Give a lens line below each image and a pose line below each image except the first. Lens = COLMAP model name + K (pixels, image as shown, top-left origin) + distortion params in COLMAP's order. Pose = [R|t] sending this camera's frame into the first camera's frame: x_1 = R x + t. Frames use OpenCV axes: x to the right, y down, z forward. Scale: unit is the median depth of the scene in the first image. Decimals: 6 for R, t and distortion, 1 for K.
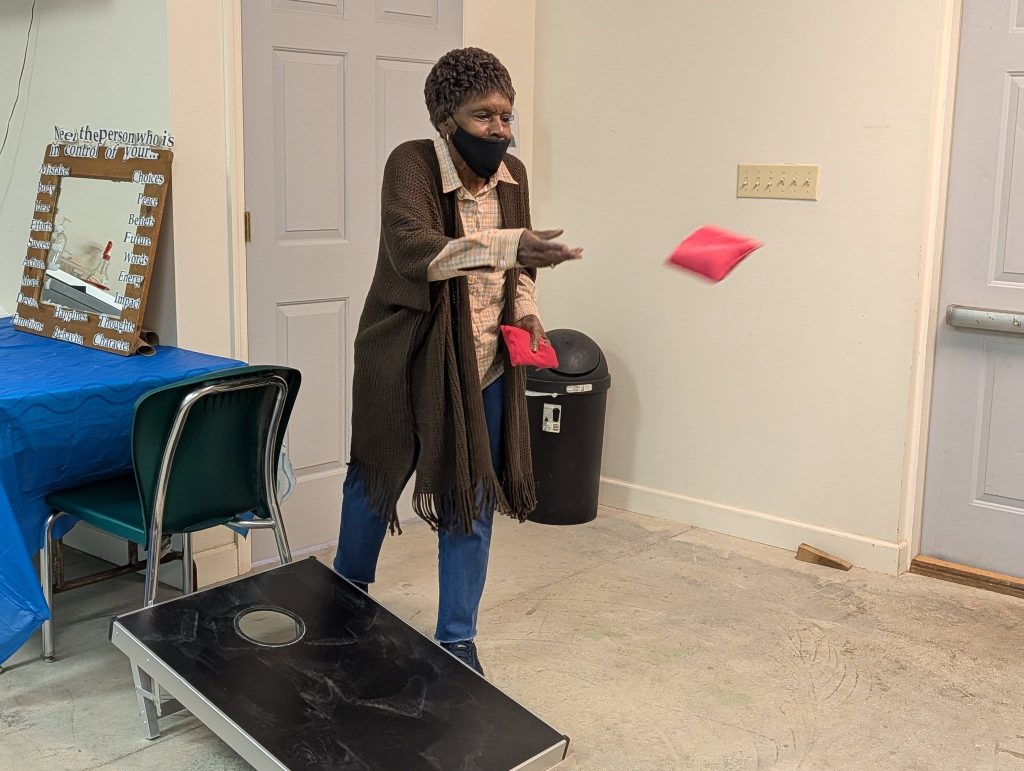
lens RADIAL K [[1249.2, 0, 512.0], [0, 1249.2, 385.5], [0, 0, 1]] dist [-0.005961, -0.032610]
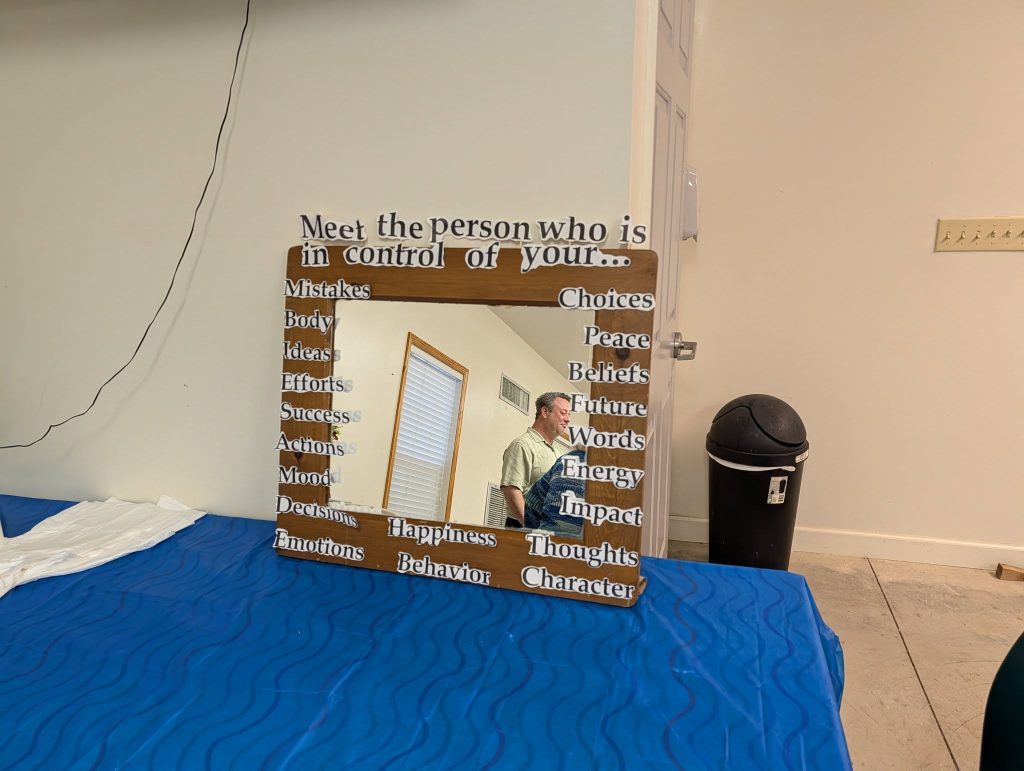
lens RADIAL K [[749.9, 0, 511.9], [0, 749.9, 404.6], [0, 0, 1]] dist [-0.003490, -0.007595]
pose [[0.909923, -0.149458, 0.386913, -0.435982], [0.118065, 0.987564, 0.103819, -0.146103], [-0.397618, -0.048787, 0.916253, 0.634560]]
